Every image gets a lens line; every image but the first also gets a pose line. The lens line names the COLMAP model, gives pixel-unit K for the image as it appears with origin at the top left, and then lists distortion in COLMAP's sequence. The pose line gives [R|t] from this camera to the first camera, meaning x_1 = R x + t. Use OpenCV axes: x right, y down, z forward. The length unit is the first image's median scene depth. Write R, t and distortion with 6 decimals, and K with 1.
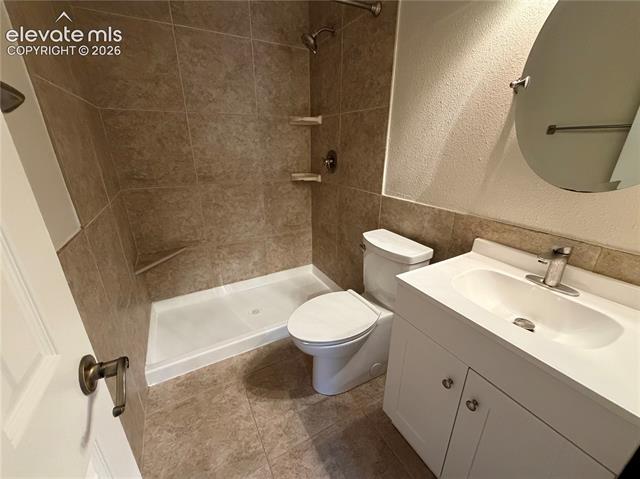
lens RADIAL K [[264.2, 0, 321.6], [0, 264.2, 243.4], [0, 0, 1]] dist [-0.000430, -0.000174]
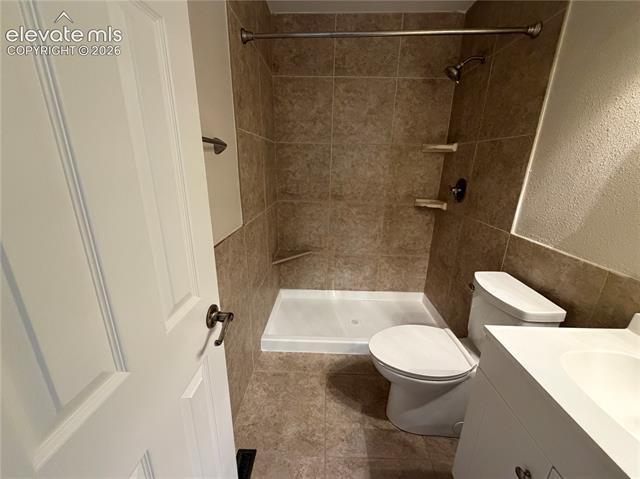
lens RADIAL K [[264.2, 0, 321.6], [0, 264.2, 243.4], [0, 0, 1]] dist [-0.000430, -0.000174]
pose [[0.856138, 0.170091, -0.487951, 0.125970], [-0.200886, 0.979553, -0.011012, -0.017763], [0.476101, 0.107450, 0.872801, -0.044721]]
